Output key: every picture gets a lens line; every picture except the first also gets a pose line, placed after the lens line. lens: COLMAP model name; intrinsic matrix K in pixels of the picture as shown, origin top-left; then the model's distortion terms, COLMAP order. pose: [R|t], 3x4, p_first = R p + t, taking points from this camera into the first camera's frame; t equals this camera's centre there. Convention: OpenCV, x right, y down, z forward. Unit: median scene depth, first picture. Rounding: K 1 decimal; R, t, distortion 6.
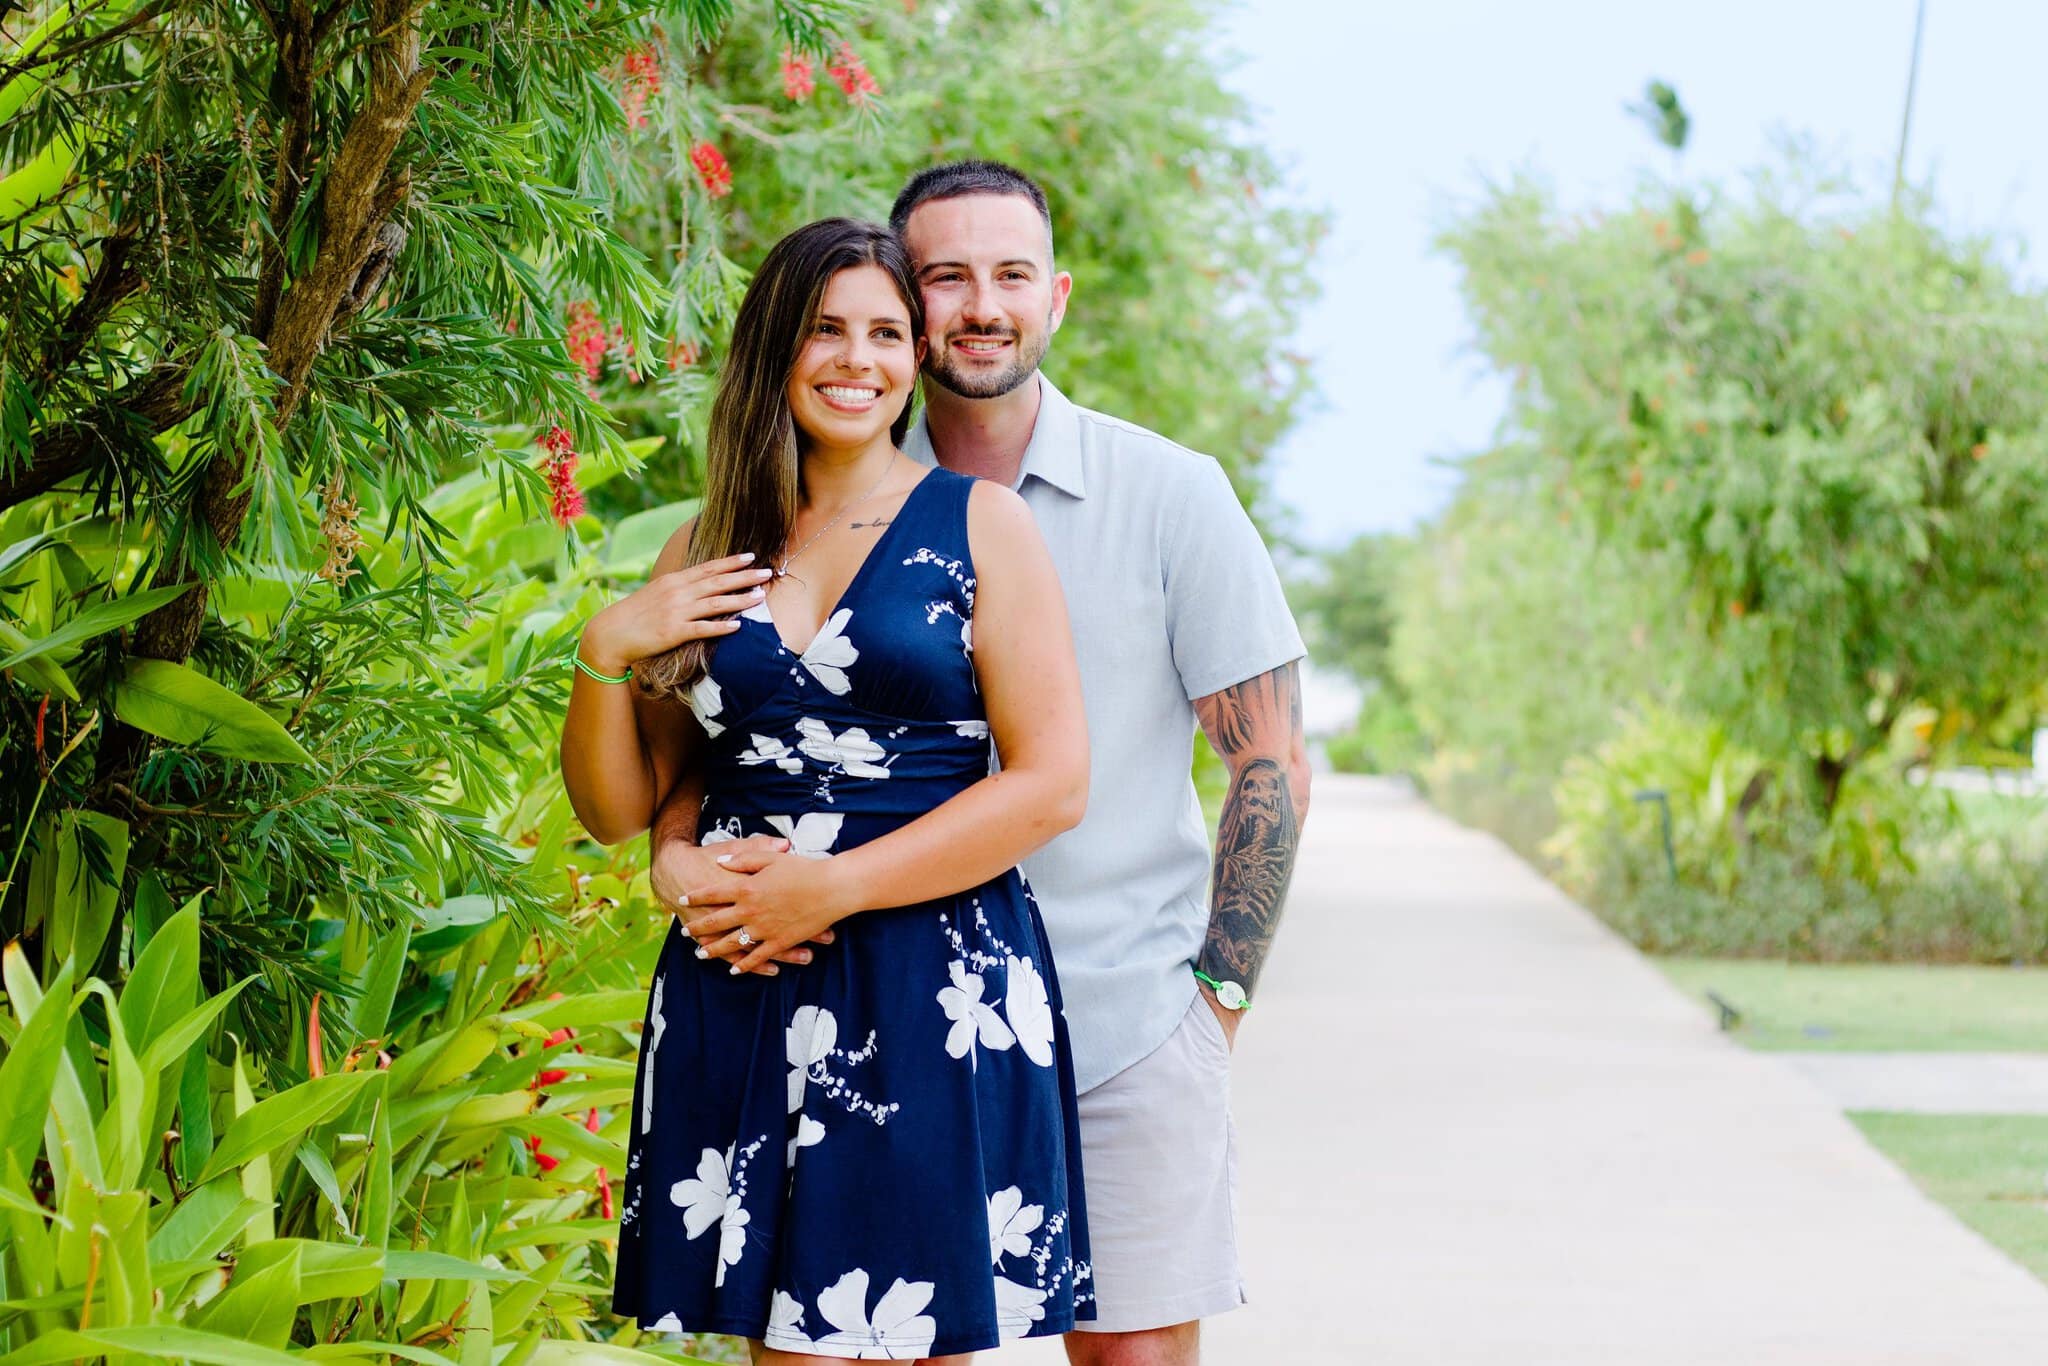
lens RADIAL K [[5042.5, 0, 1024.0], [0, 5042.5, 683.0], [0, 0, 1]] dist [-0.029582, -0.218414]
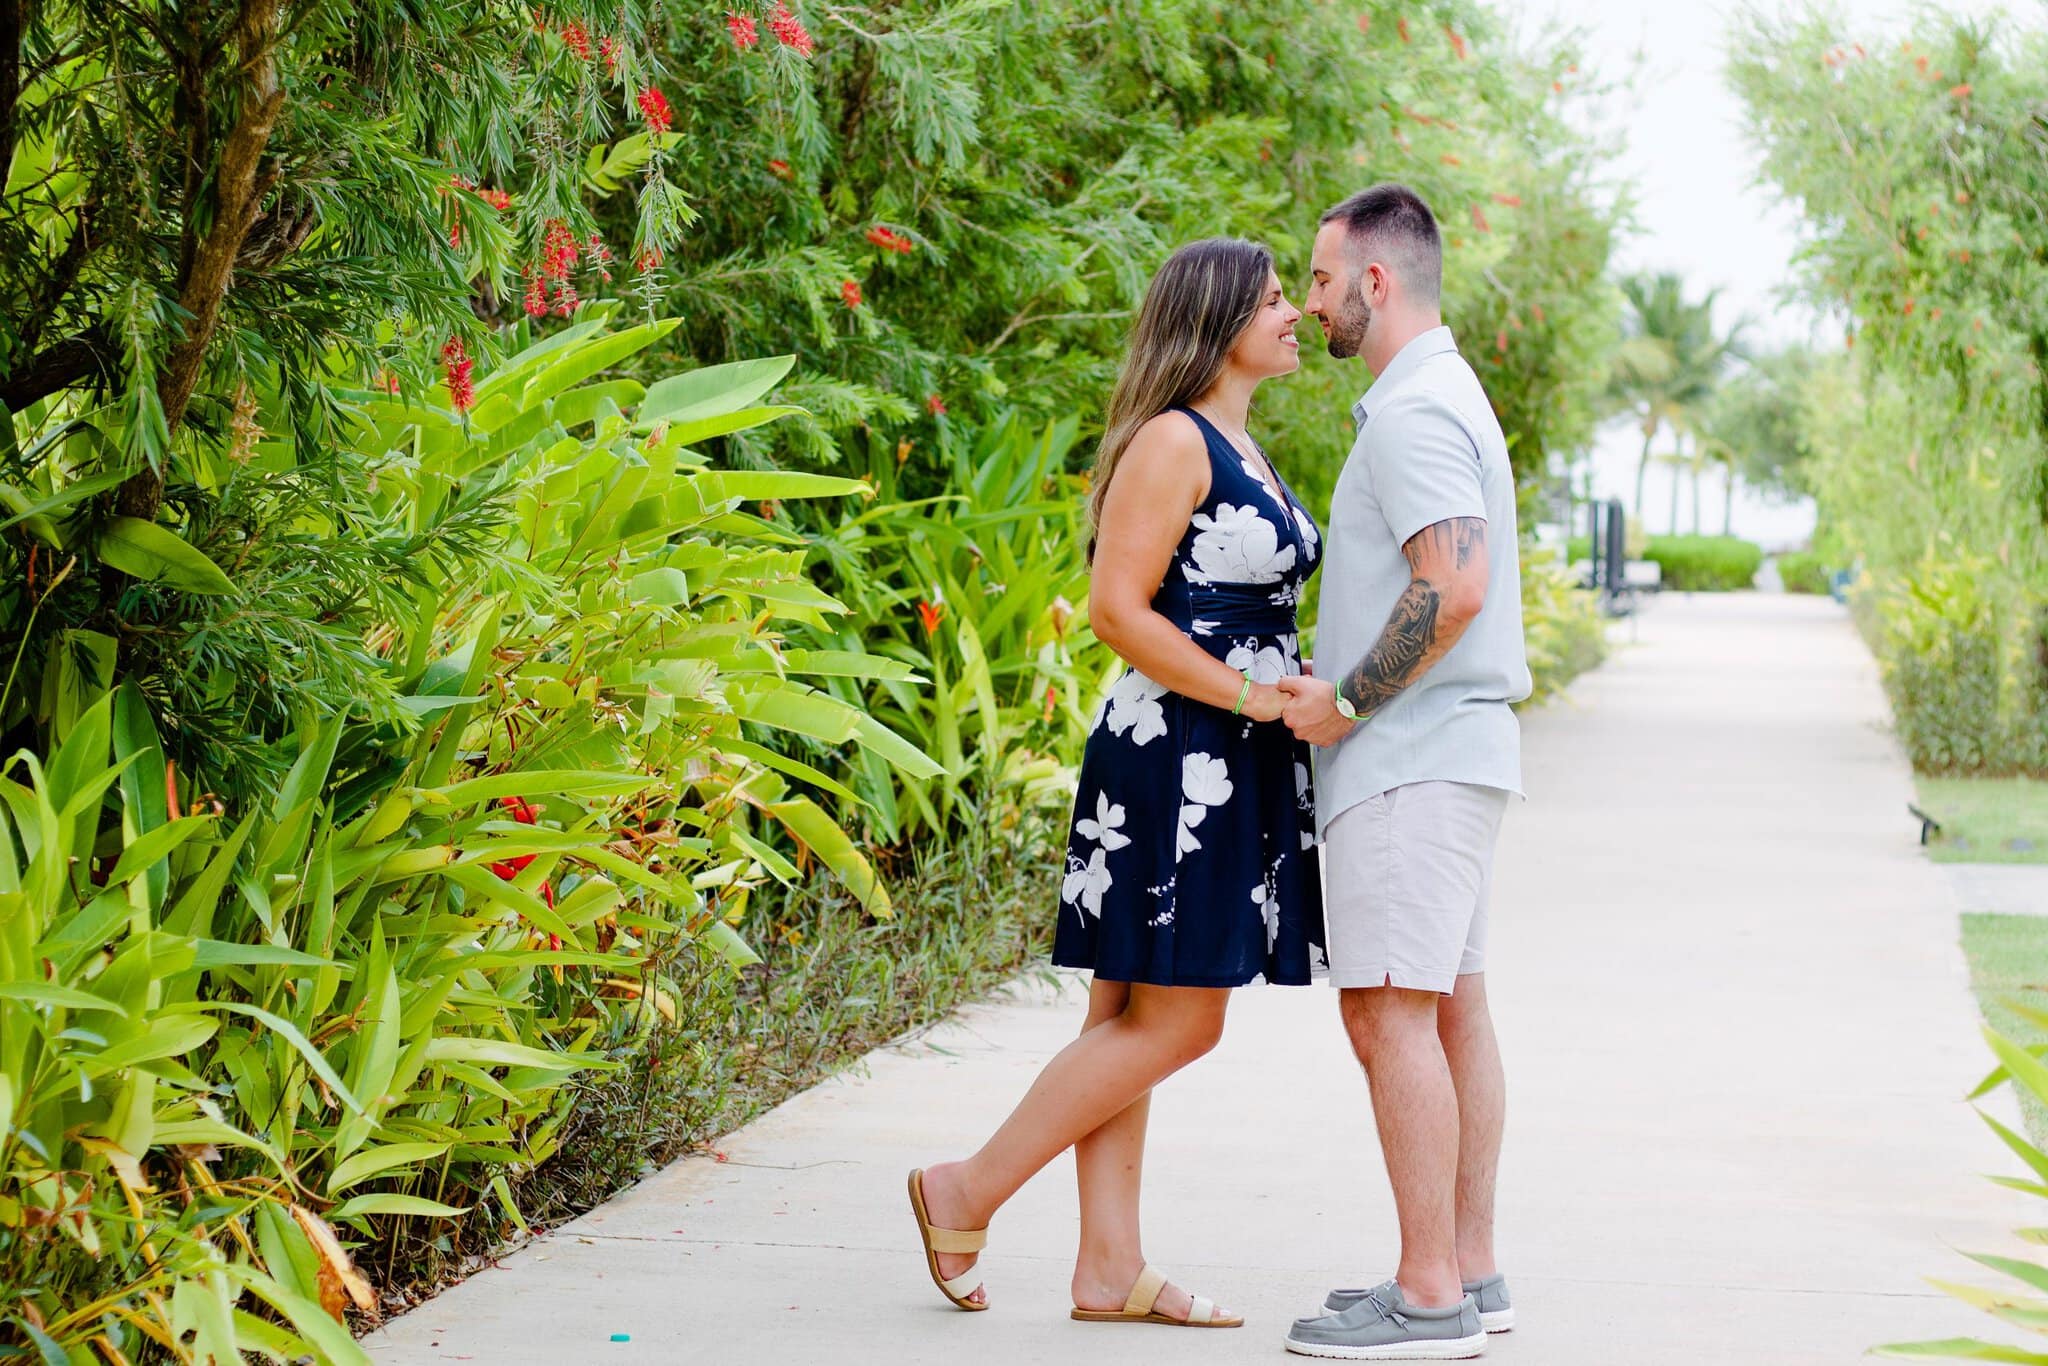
lens RADIAL K [[5196.8, 0, 1024.0], [0, 5196.8, 683.0], [0, 0, 1]] dist [0.043058, -1.592281]
pose [[0.996443, 0.003925, -0.084180, 0.174369], [-0.000903, 0.999355, 0.035903, -0.010061], [0.084267, -0.035700, 0.995803, -0.342417]]
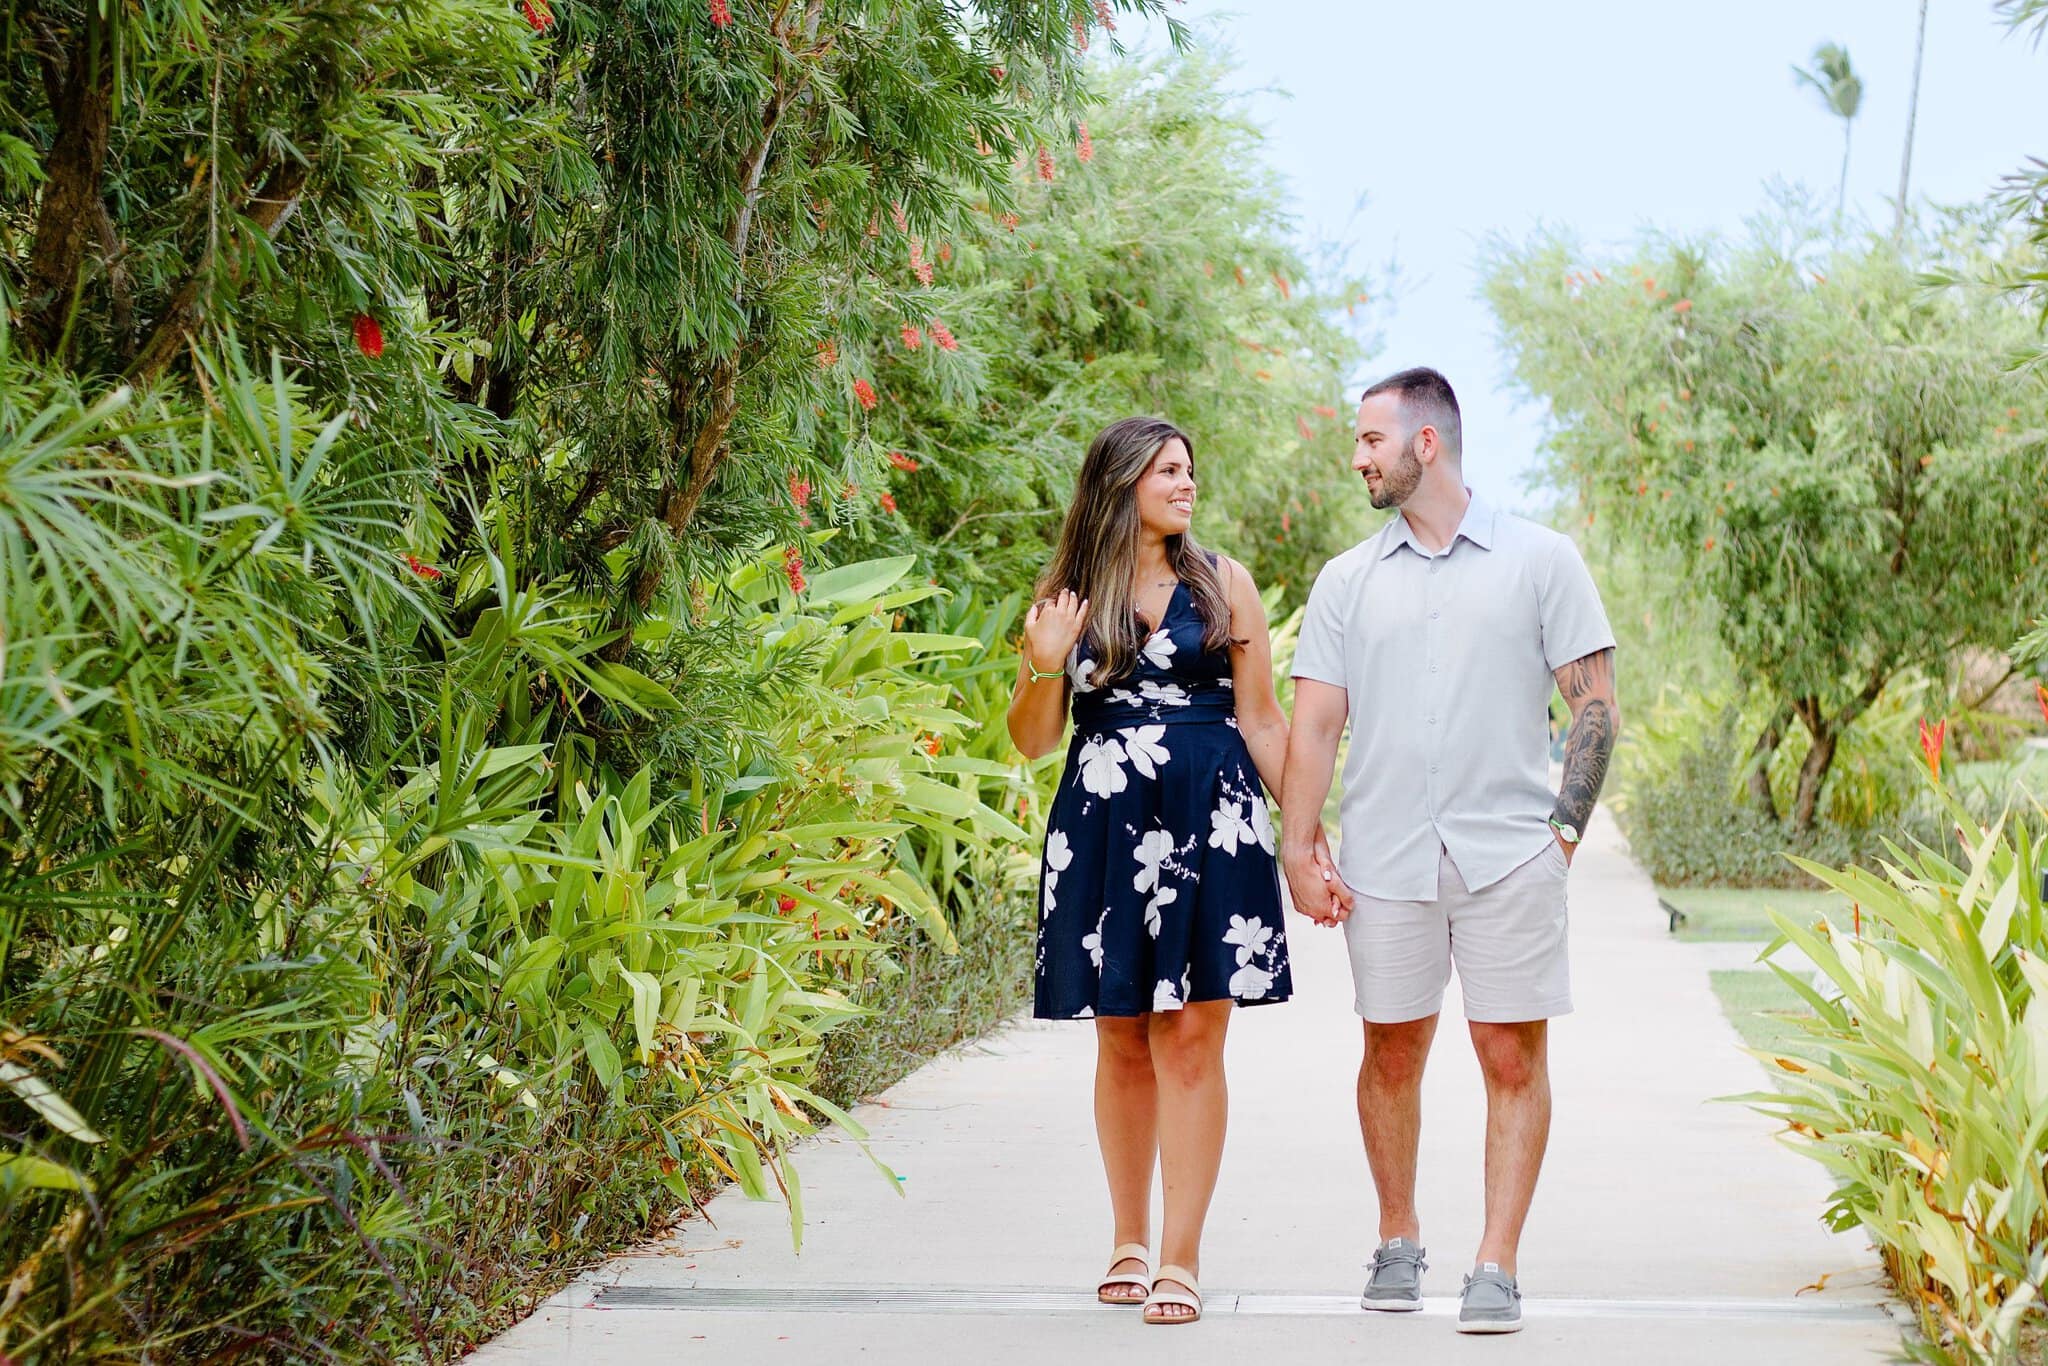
lens RADIAL K [[5042.5, 0, 1024.0], [0, 5042.5, 683.0], [0, 0, 1]] dist [-0.029582, -0.218414]
pose [[0.999286, -0.017345, -0.033560, 0.074998], [0.017442, 0.999844, 0.002600, 0.001683], [0.033510, -0.003183, 0.999433, -1.116446]]
